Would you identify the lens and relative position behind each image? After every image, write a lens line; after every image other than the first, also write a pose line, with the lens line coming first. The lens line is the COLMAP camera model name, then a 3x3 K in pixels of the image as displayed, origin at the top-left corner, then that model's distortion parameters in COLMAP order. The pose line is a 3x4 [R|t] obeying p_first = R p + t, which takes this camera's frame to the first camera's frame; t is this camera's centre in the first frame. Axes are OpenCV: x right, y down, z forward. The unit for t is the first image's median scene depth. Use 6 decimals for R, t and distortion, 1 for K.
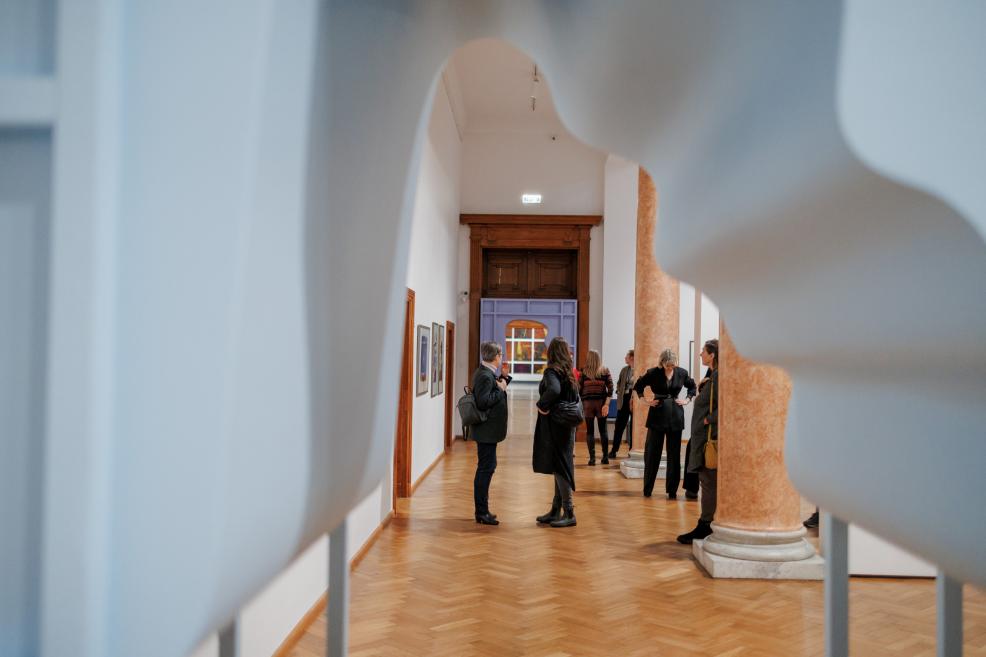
lens RADIAL K [[991.3, 0, 493.0], [0, 991.3, 328.5], [0, 0, 1]] dist [0.001624, 0.002323]
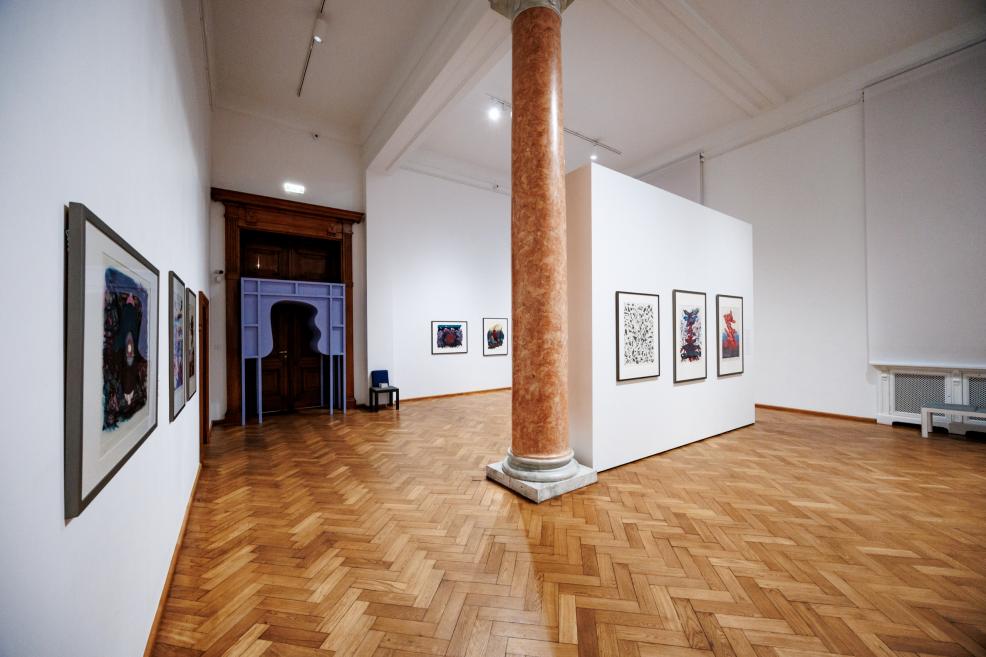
lens RADIAL K [[374.8, 0, 492.5], [0, 374.8, 332.0], [0, 0, 1]] dist [0.000125, -0.000072]
pose [[0.807125, -0.021243, 0.589998, -0.043641], [0.008217, 0.999660, 0.024753, 0.022052], [-0.590323, -0.015131, 0.807025, 0.789400]]
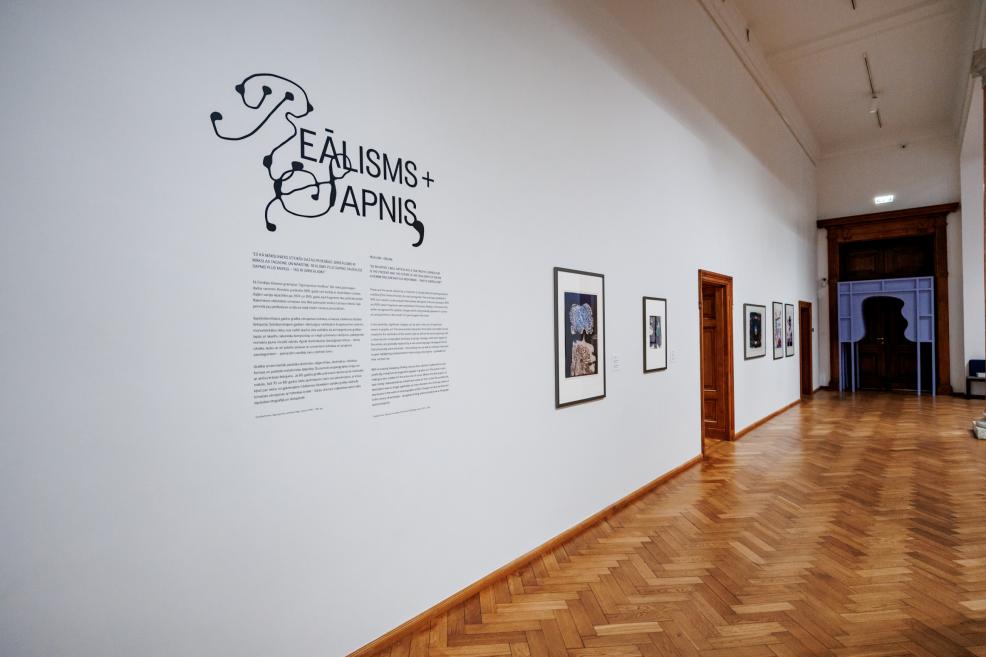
lens RADIAL K [[516.0, 0, 490.2], [0, 516.0, 328.8], [0, 0, 1]] dist [-0.005691, -0.002390]
pose [[0.780220, -0.031910, -0.624691, 0.073563], [0.044883, 0.998980, 0.005027, 0.009779], [0.623893, -0.031960, 0.780856, 0.257739]]
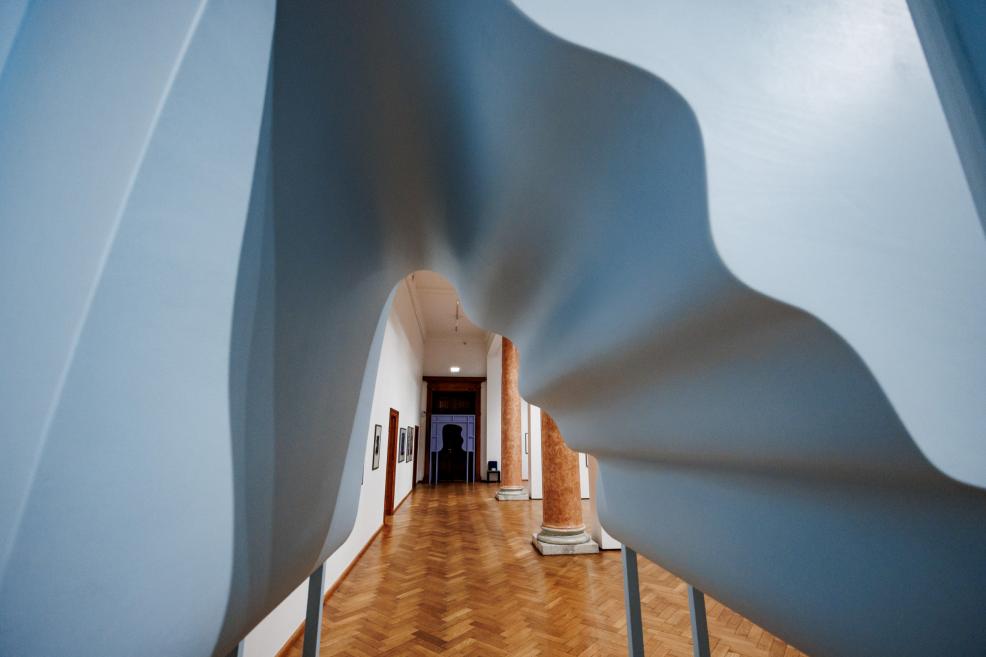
lens RADIAL K [[424.6, 0, 493.0], [0, 424.6, 328.5], [0, 0, 1]] dist [0.000024, 0.000034]
pose [[0.992076, 0.016020, 0.124610, 0.003787], [0.012768, 0.973846, -0.226851, -0.001493], [-0.124985, 0.226644, 0.965925, 0.042656]]
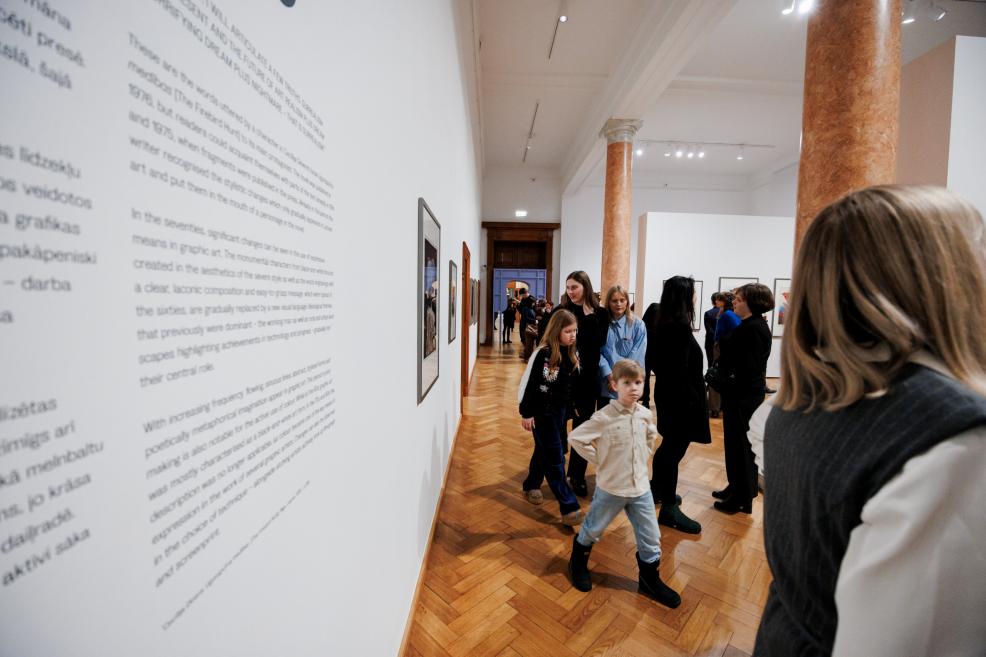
lens RADIAL K [[405.4, 0, 495.5], [0, 405.4, 331.5], [0, 0, 1]] dist [-0.028150, 0.000046]
pose [[0.999169, -0.000557, 0.040754, -0.055712], [-0.003581, 0.994839, 0.101404, 0.012981], [-0.040600, -0.101466, 0.994010, 0.348851]]
